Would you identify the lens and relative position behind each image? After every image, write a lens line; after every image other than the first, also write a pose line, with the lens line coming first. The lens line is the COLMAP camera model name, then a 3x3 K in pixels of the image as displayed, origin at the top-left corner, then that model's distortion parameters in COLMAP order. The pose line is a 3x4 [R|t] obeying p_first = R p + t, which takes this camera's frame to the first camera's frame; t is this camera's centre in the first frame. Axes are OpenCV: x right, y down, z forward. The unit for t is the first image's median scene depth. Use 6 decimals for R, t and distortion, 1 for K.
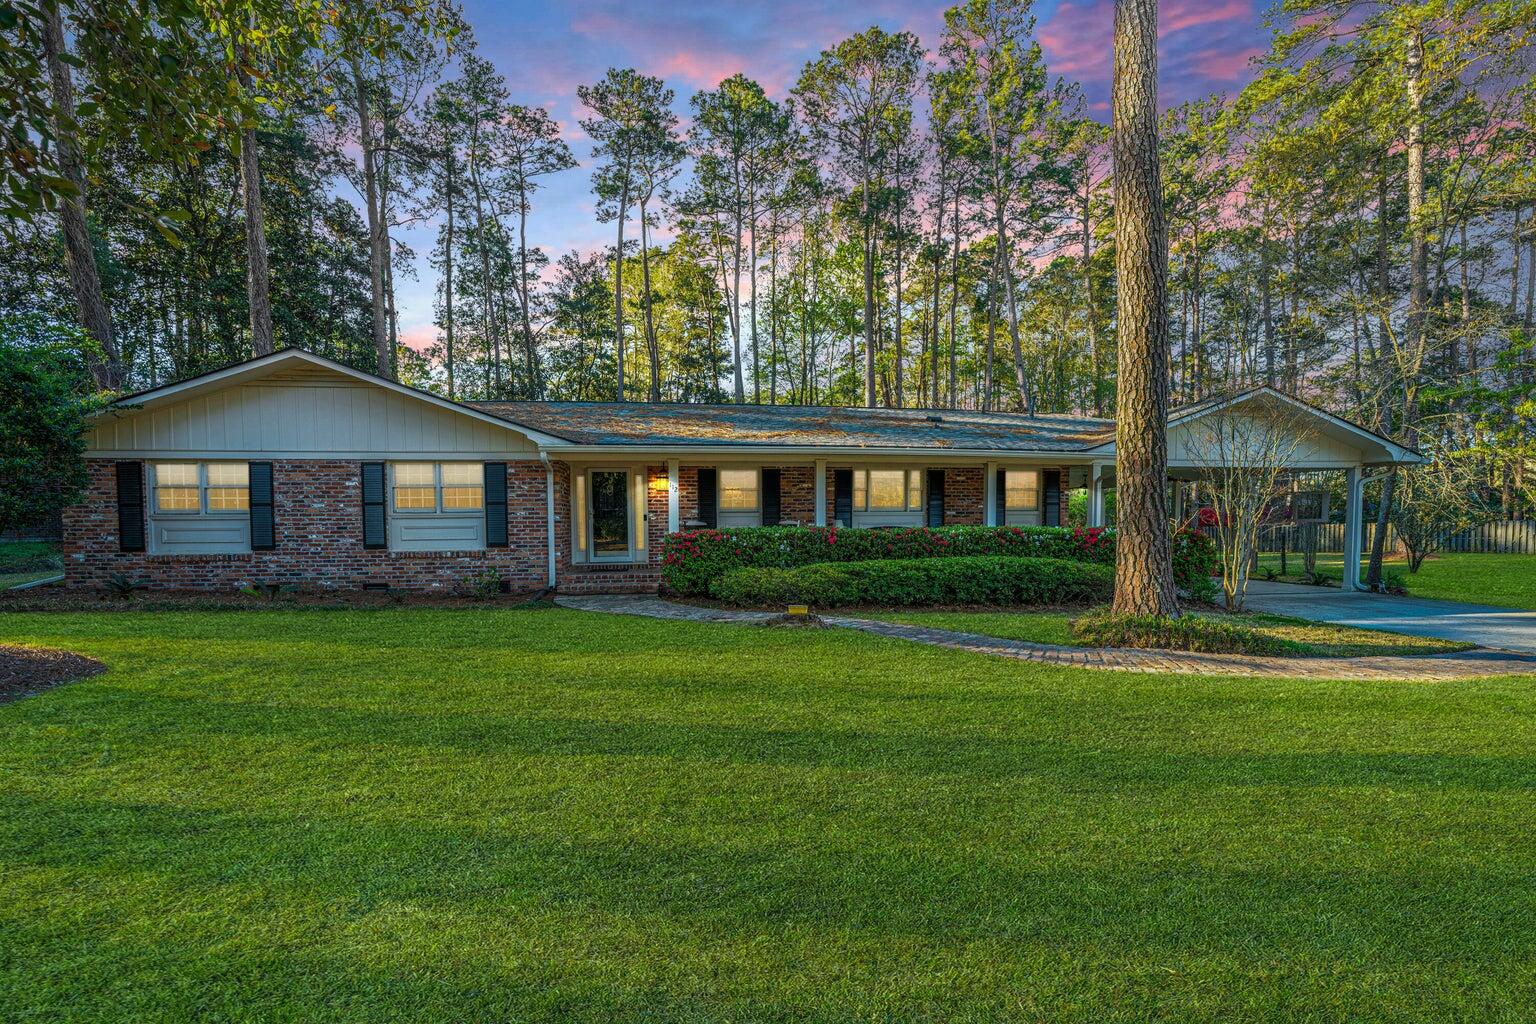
lens RADIAL K [[634.8, 0, 758.6], [0, 634.8, 536.1], [0, 0, 1]] dist [-0.020149, -0.000224]
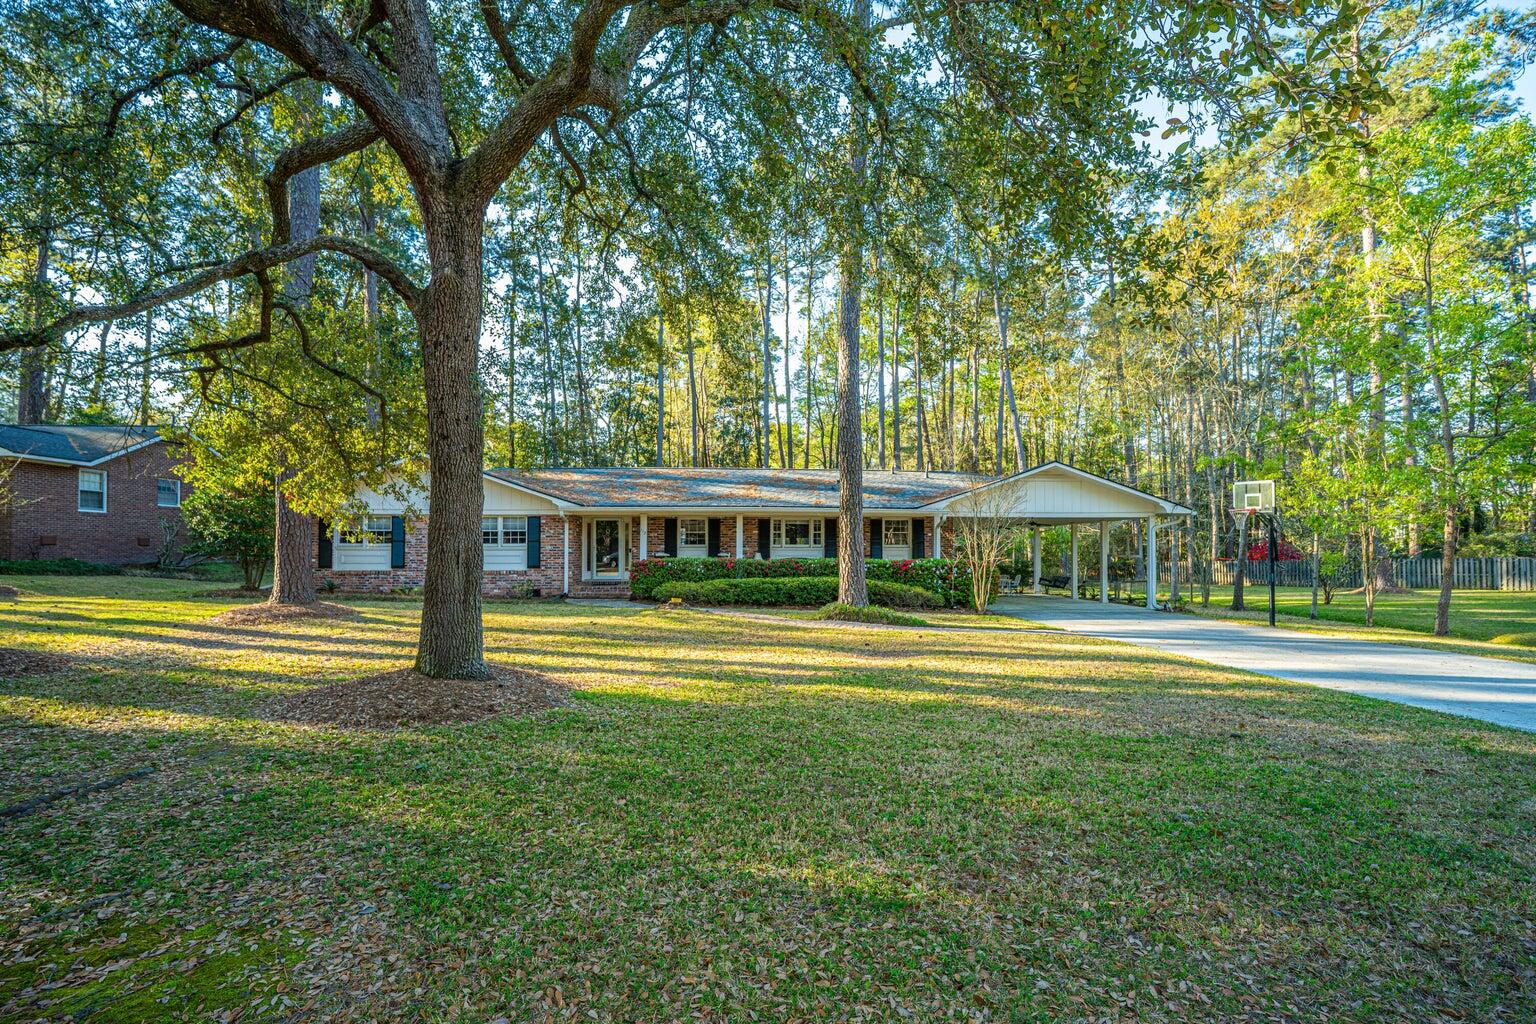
lens RADIAL K [[718.7, 0, 768.0], [0, 718.7, 512.0], [0, 0, 1]] dist [0.000159, 0.000038]
pose [[0.994391, 0.002907, -0.105723, 0.378963], [-0.011144, 0.996937, -0.077407, 0.009866], [0.105174, 0.078151, 0.991378, -0.774472]]
